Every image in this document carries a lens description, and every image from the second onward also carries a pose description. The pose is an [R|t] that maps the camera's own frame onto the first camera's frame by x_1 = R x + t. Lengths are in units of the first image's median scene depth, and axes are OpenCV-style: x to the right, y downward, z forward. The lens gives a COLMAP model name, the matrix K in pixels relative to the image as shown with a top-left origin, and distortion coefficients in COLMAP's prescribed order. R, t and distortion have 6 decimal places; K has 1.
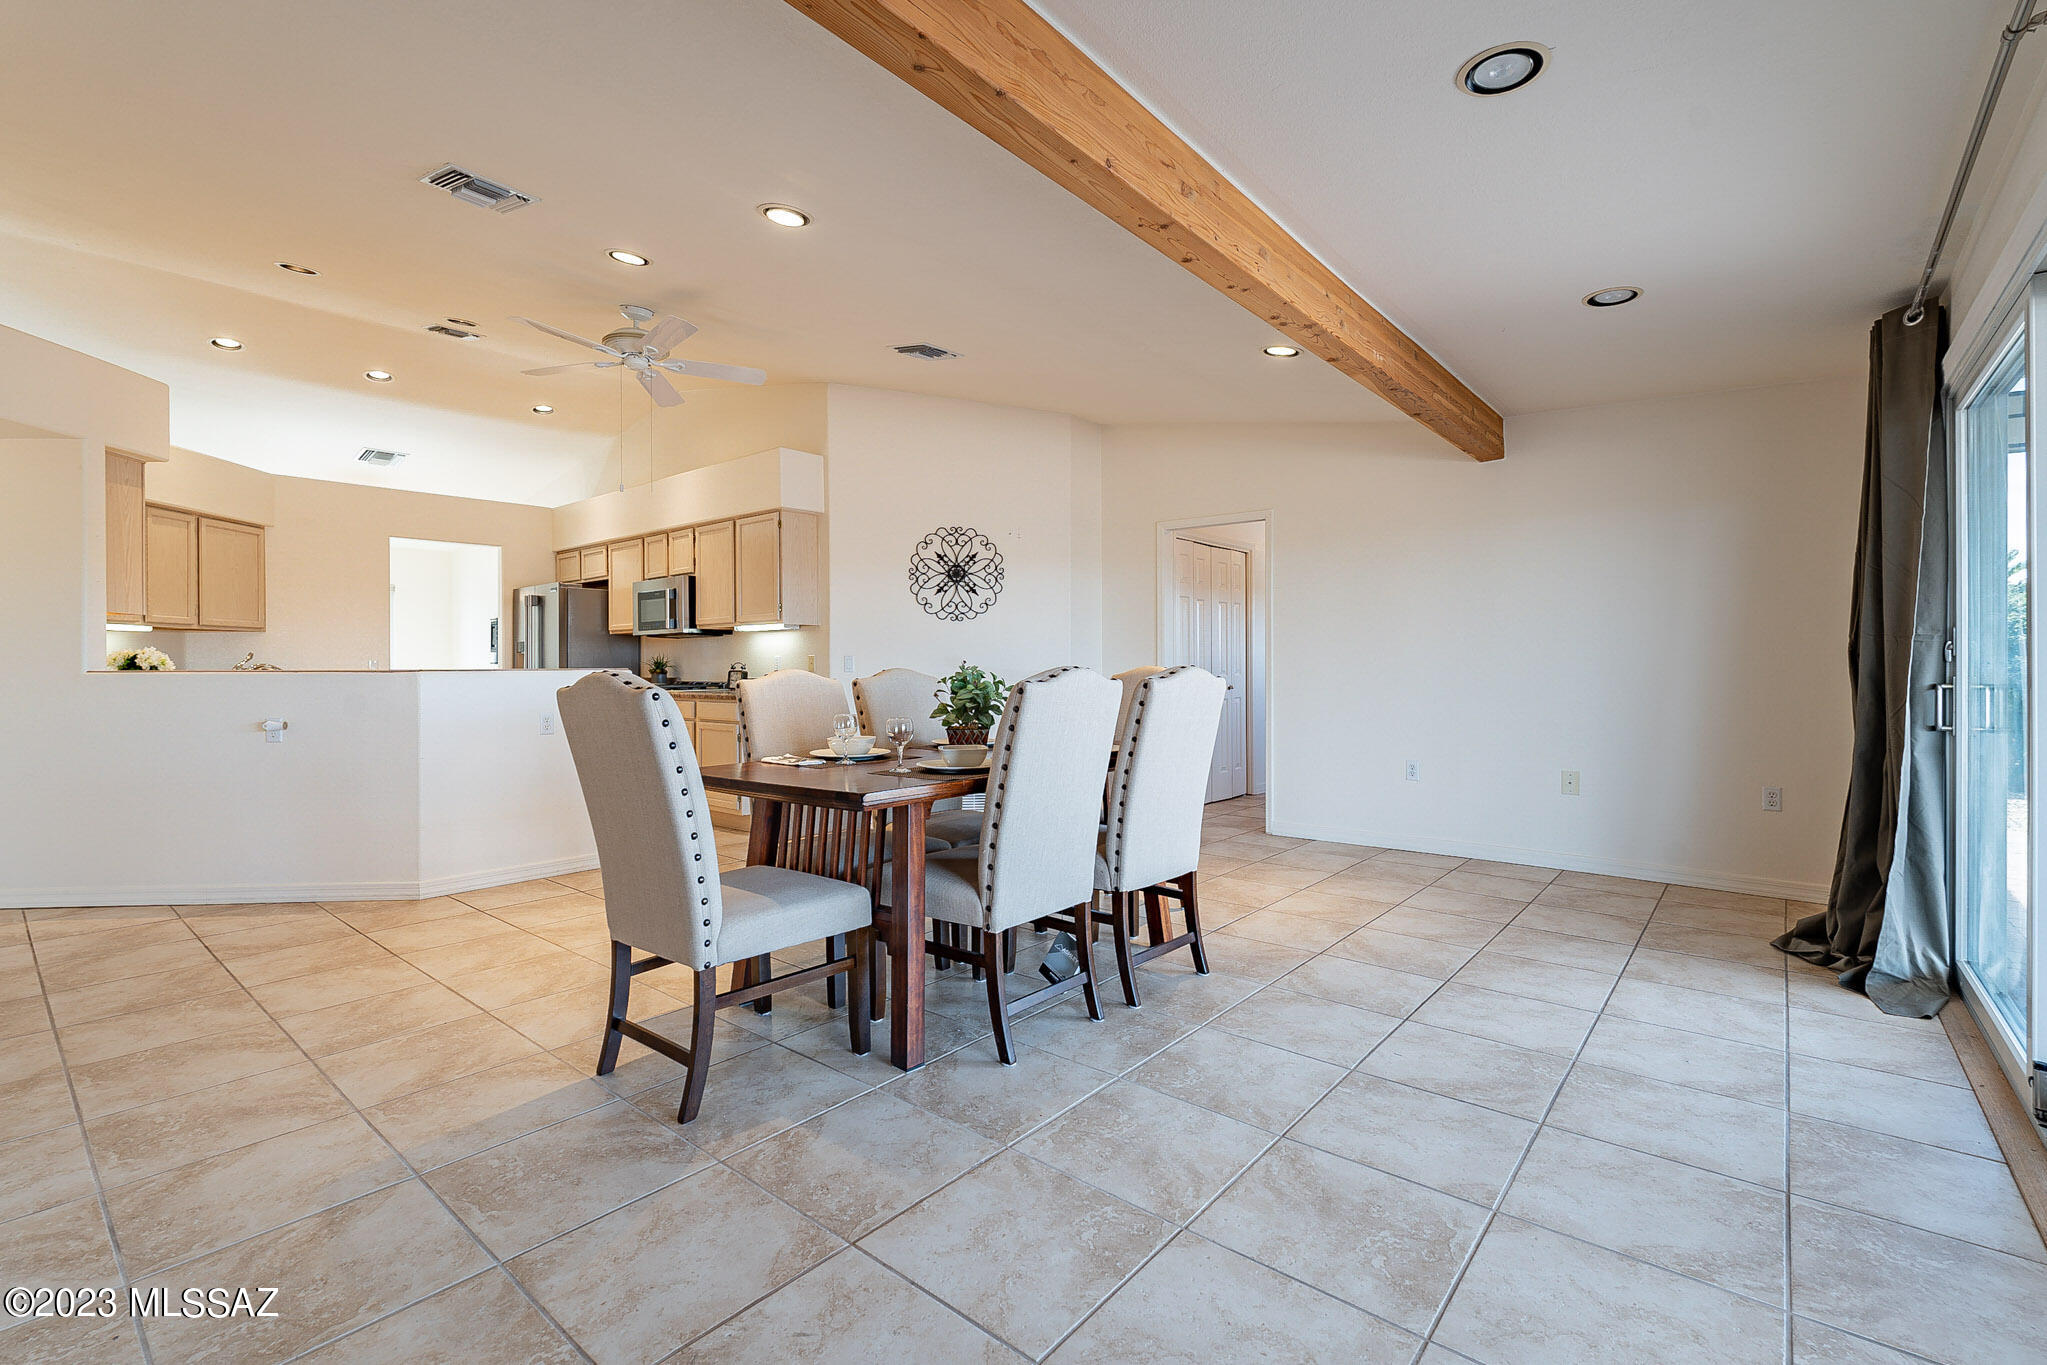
lens RADIAL K [[912.0, 0, 1014.7], [0, 912.0, 664.5], [0, 0, 1]] dist [-0.005024, 0.000292]
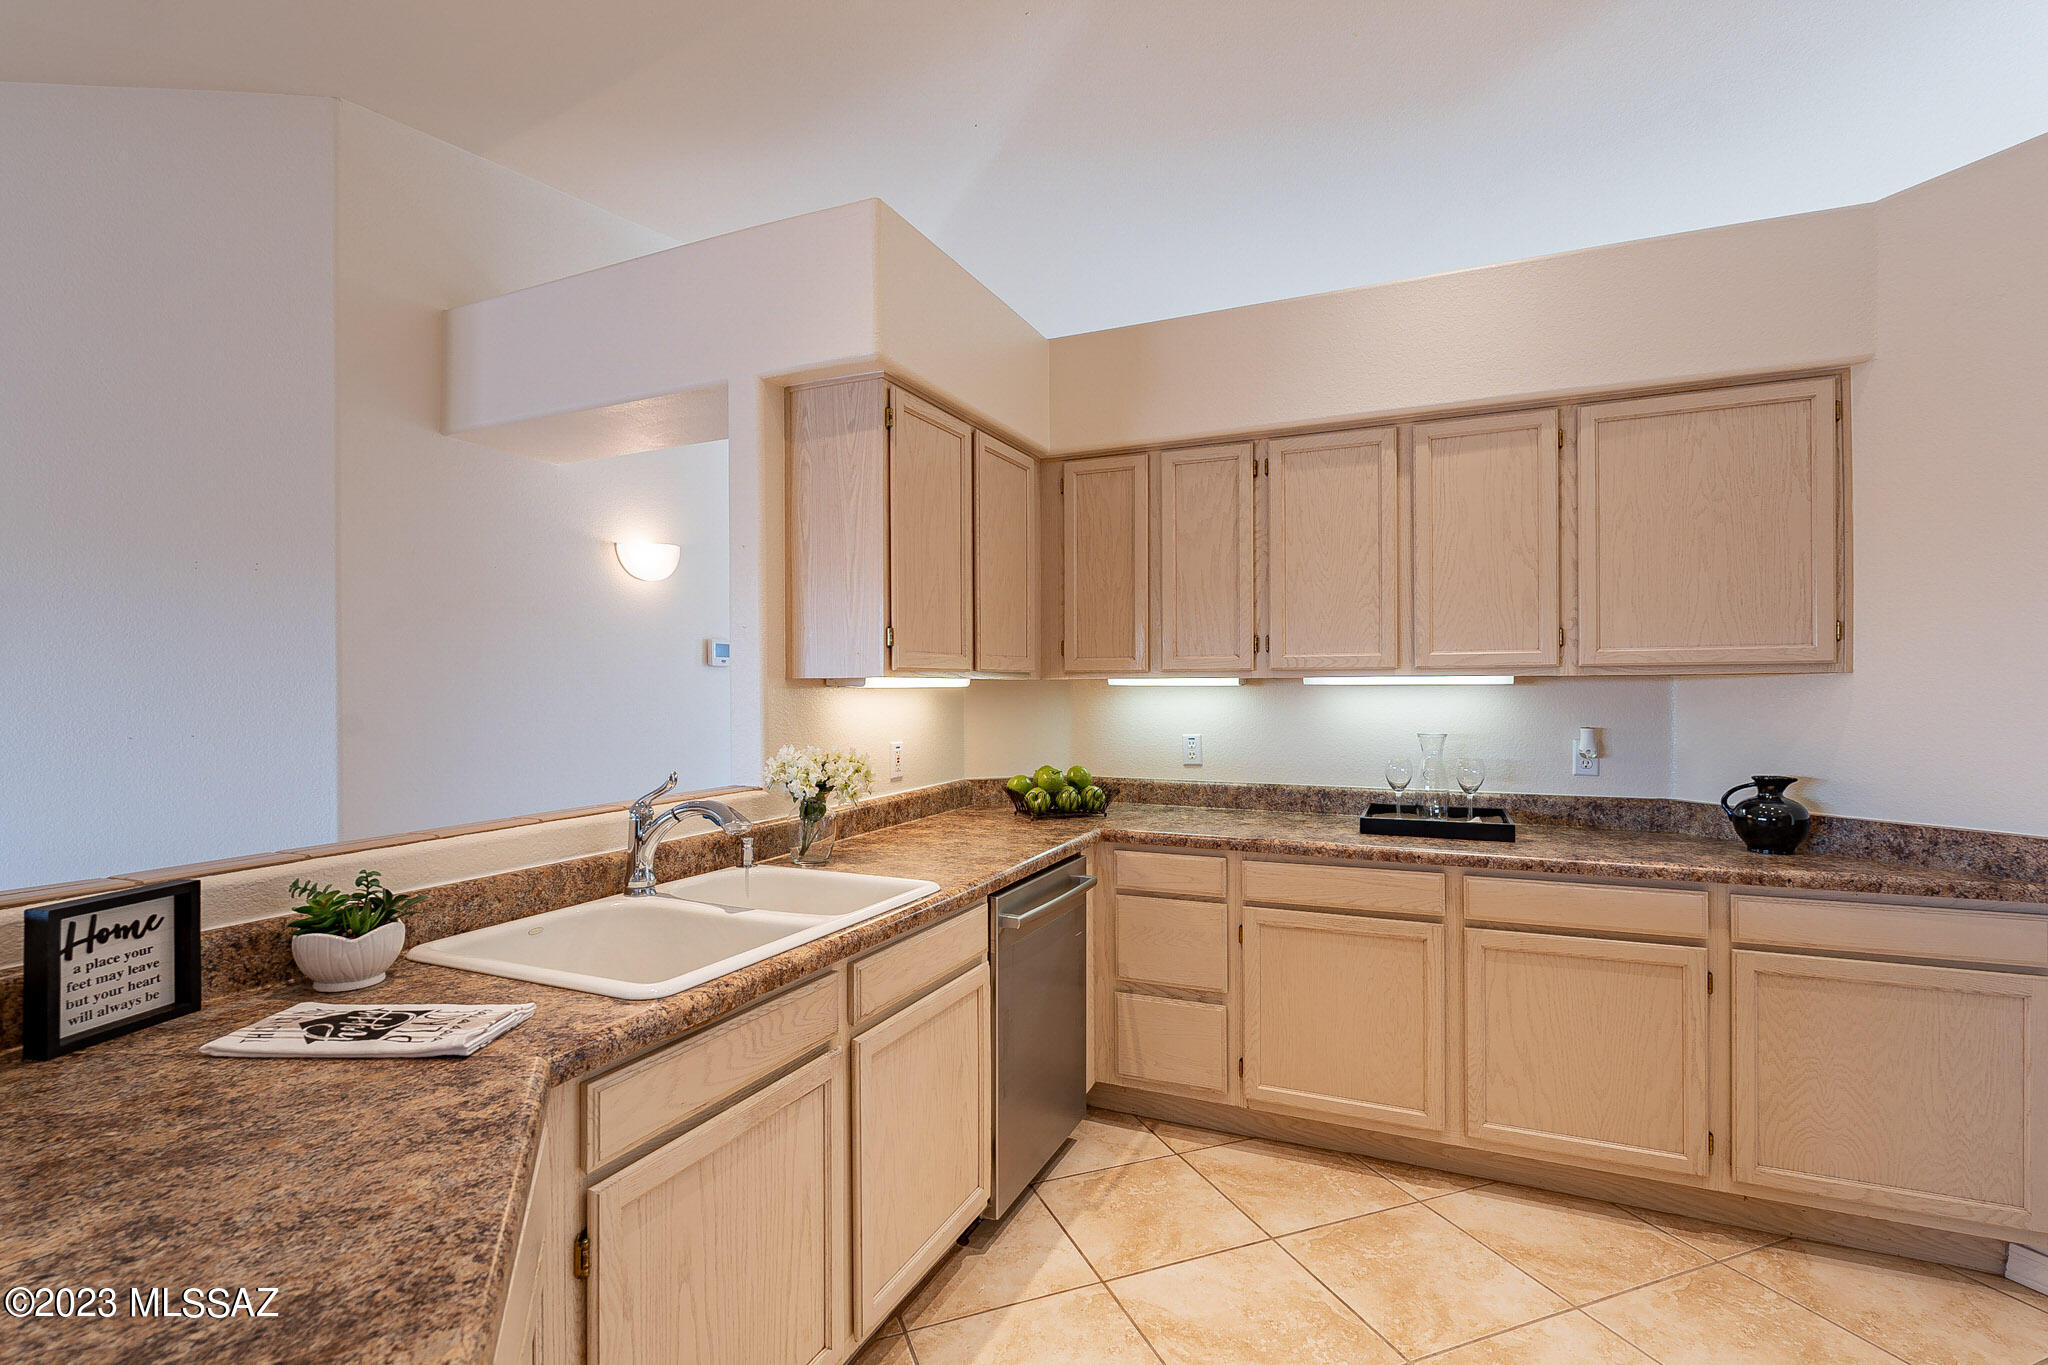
lens RADIAL K [[923.7, 0, 1021.9], [0, 923.7, 689.1], [0, 0, 1]] dist [-0.001397, -0.000372]
pose [[-0.484078, 0.010206, -0.874965, -0.611615], [0.009777, 0.999933, 0.006254, -0.057322], [0.874970, -0.005527, -0.484145, 1.490454]]
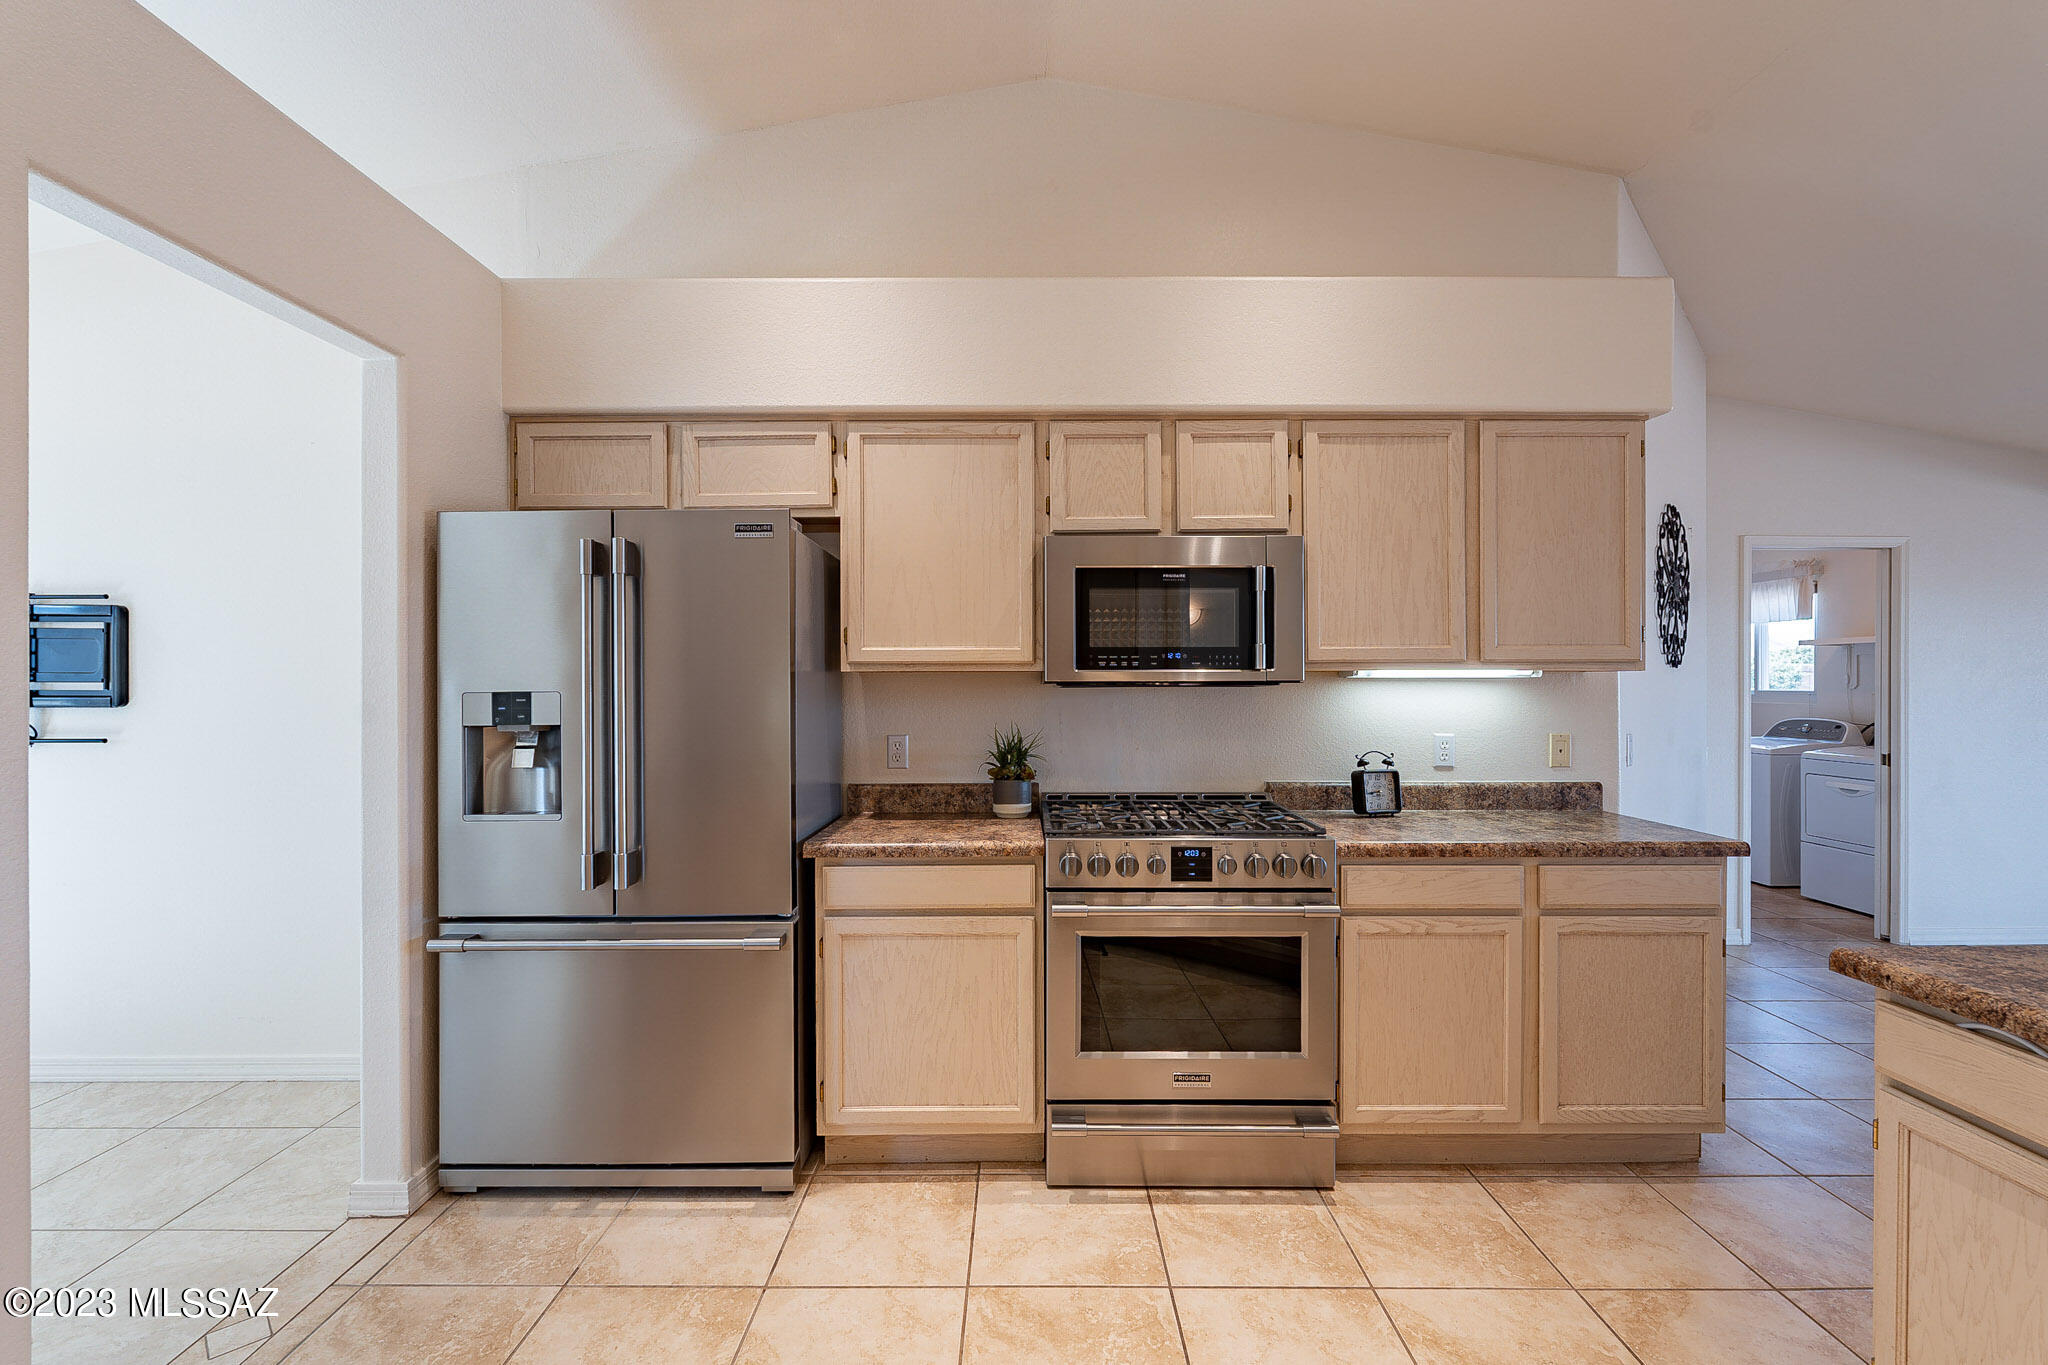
lens RADIAL K [[898.8, 0, 1022.6], [0, 898.8, 685.3], [0, 0, 1]] dist [-0.002825, 0.000254]
pose [[0.762647, 0.002754, 0.646809, -1.171920], [-0.005546, 0.999982, 0.002282, -0.055801], [-0.646791, -0.005328, 0.762649, 1.293218]]
